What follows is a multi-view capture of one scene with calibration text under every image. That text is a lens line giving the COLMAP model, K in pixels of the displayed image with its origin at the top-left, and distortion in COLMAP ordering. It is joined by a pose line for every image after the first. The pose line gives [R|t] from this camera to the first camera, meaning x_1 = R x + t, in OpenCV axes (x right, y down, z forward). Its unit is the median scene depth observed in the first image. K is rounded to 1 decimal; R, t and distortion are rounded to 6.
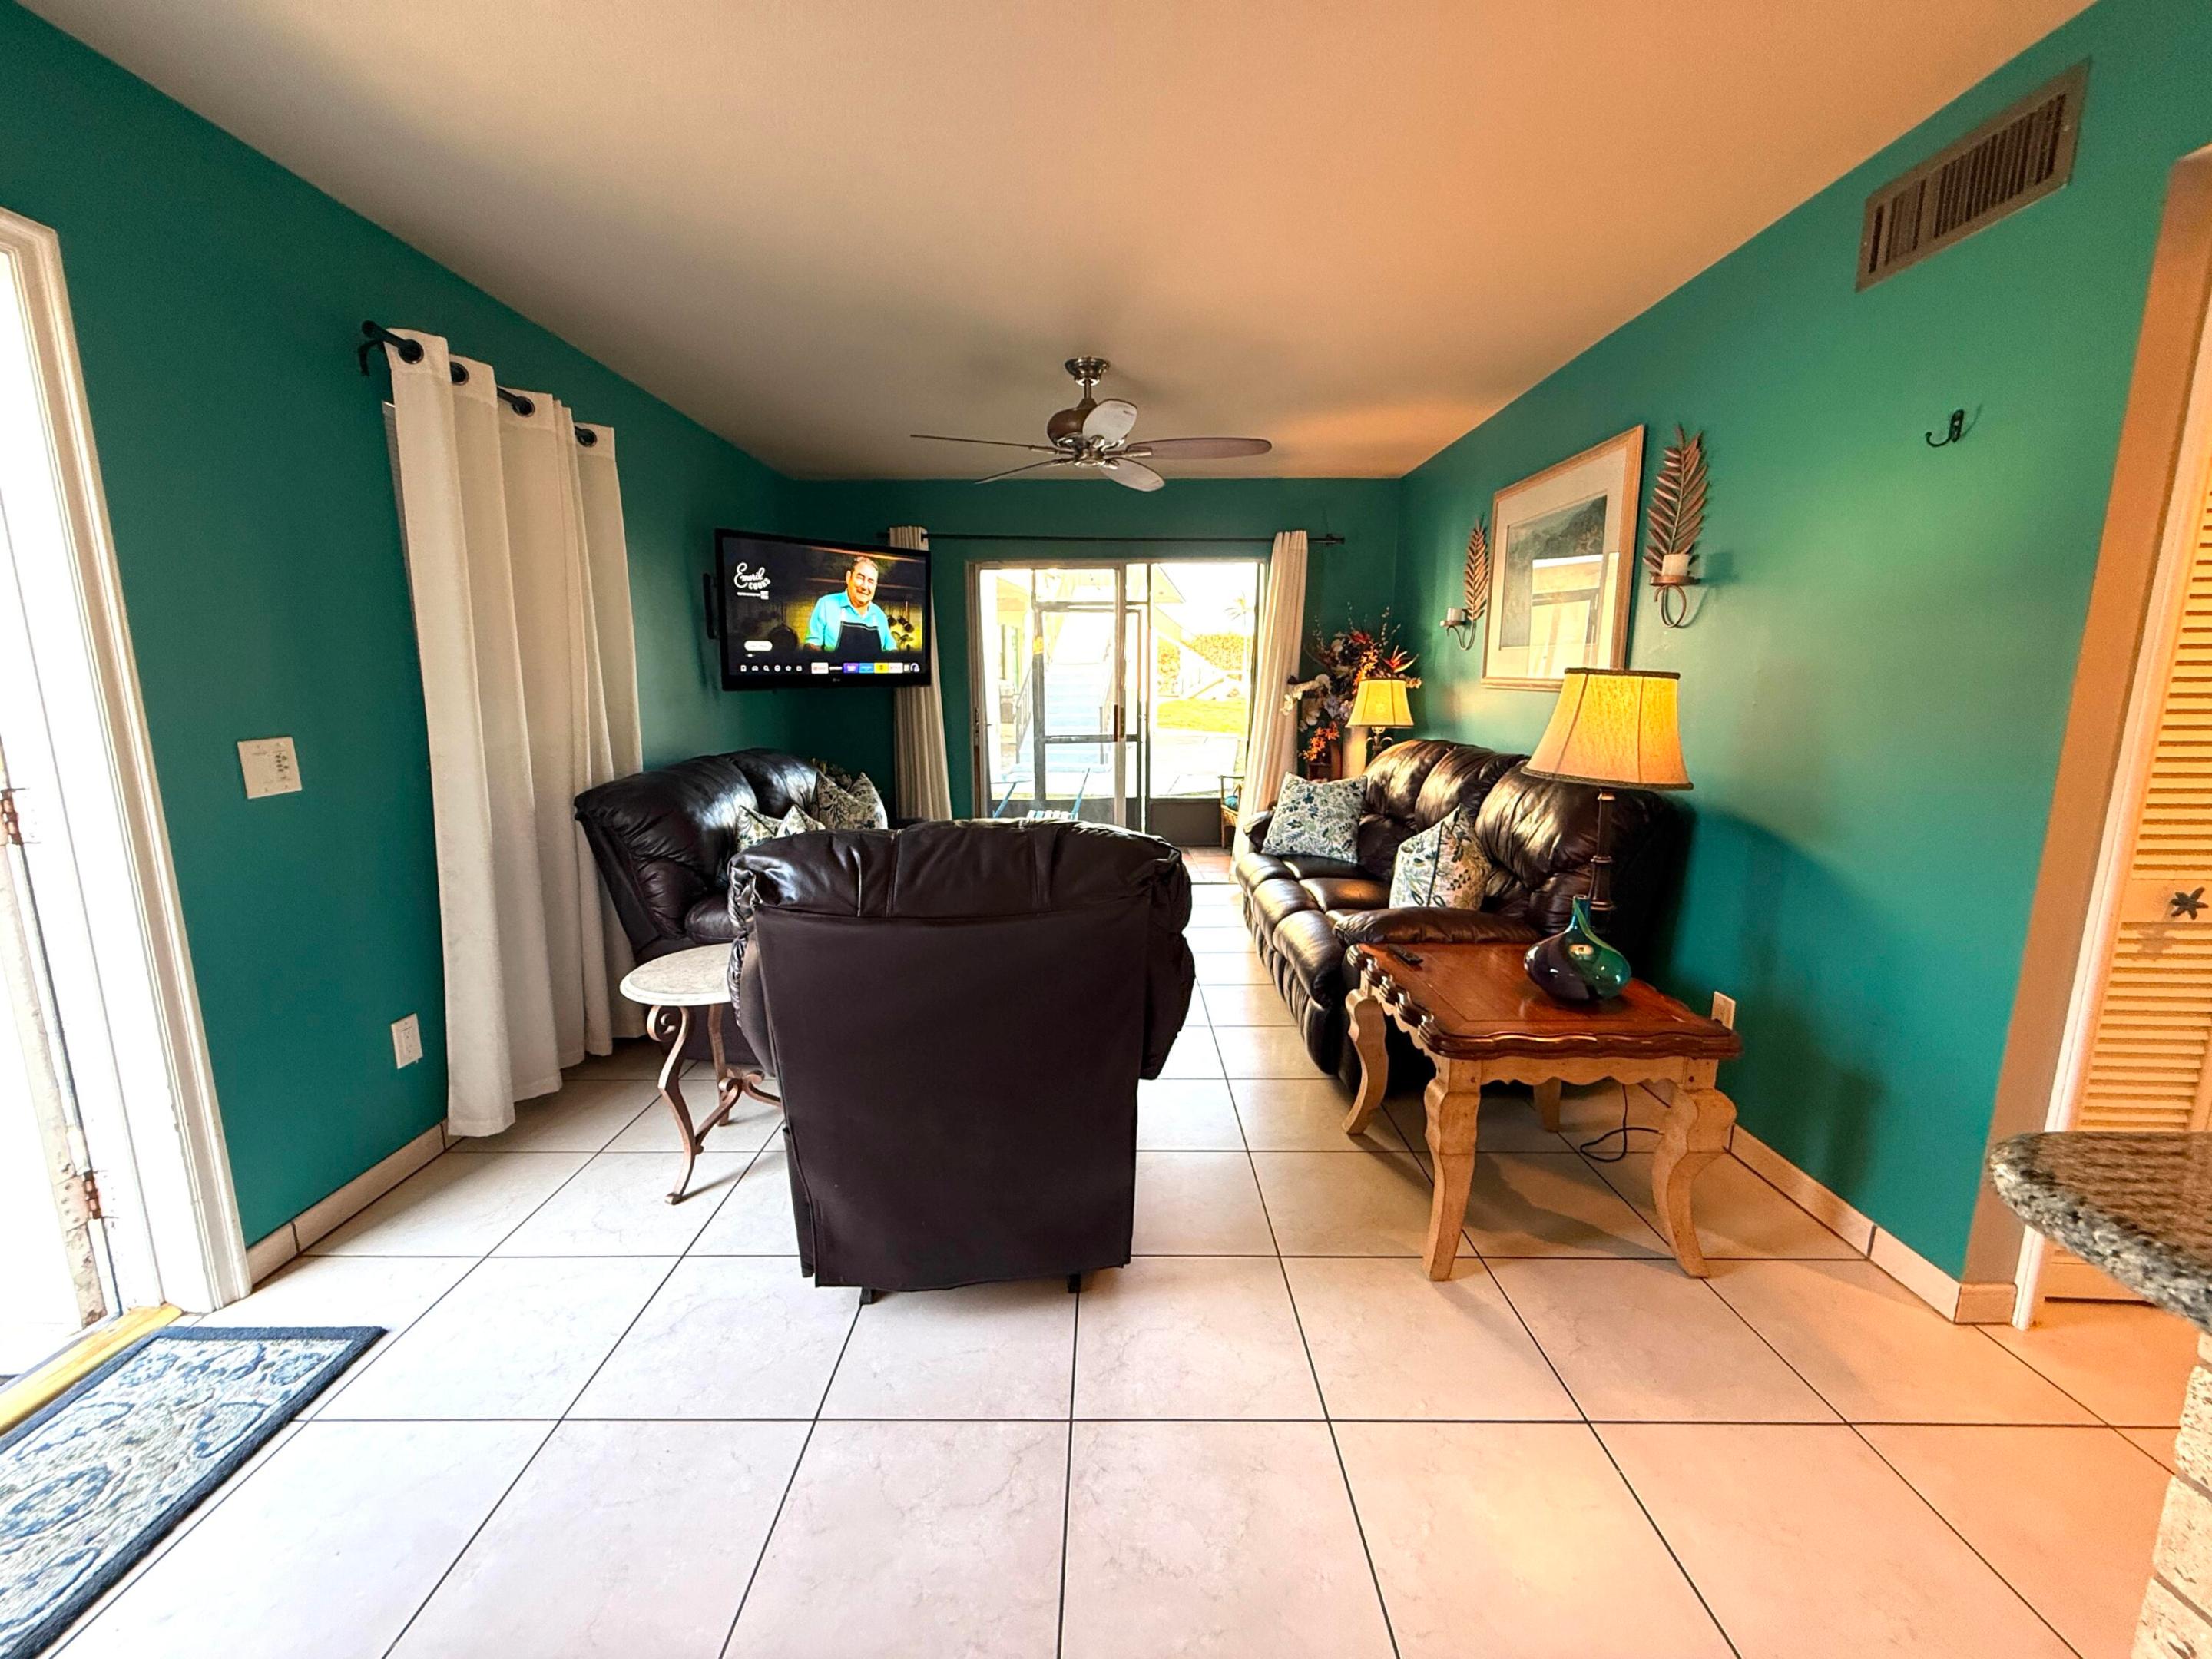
lens RADIAL K [[888.2, 0, 1108.4], [0, 888.2, 830.6], [0, 0, 1]] dist [-0.001206, -0.000021]
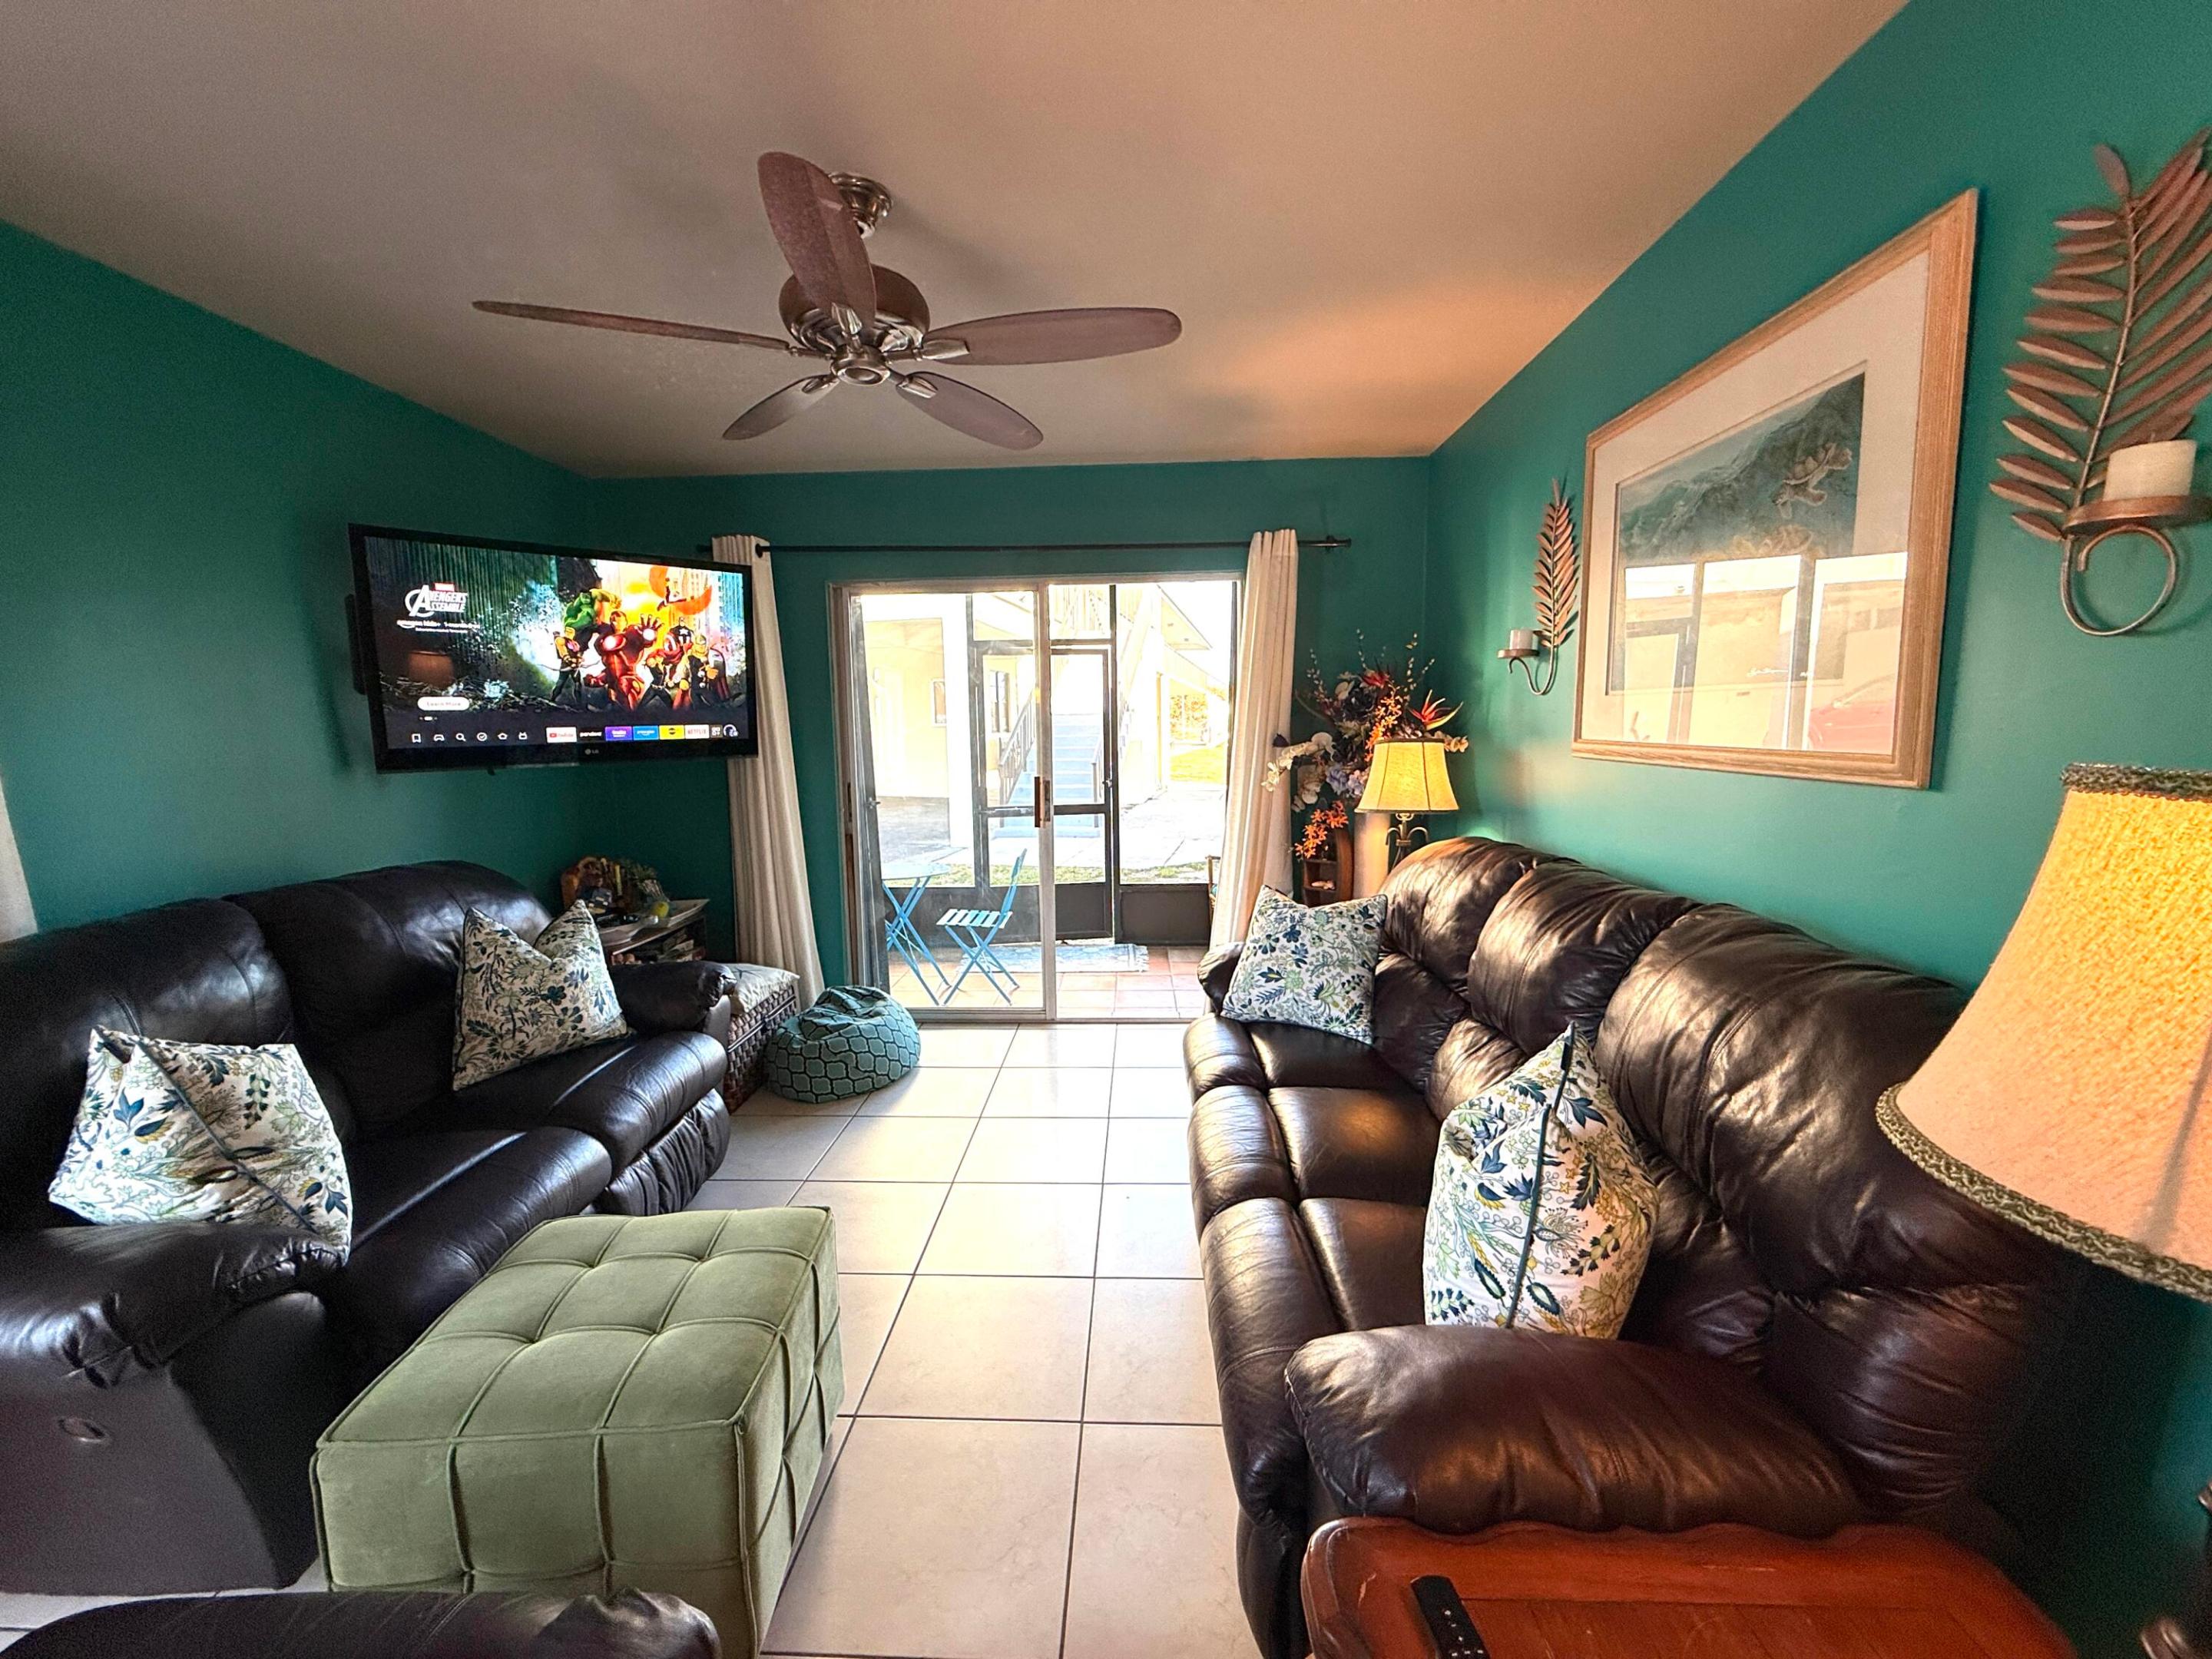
lens RADIAL K [[888.2, 0, 1100.4], [0, 888.2, 826.5], [0, 0, 1]] dist [-0.001206, -0.000021]
pose [[0.998800, -0.006720, -0.048503, 0.112337], [0.003926, 0.998339, -0.057484, -0.070355], [0.048809, 0.057224, 0.997168, 0.338234]]
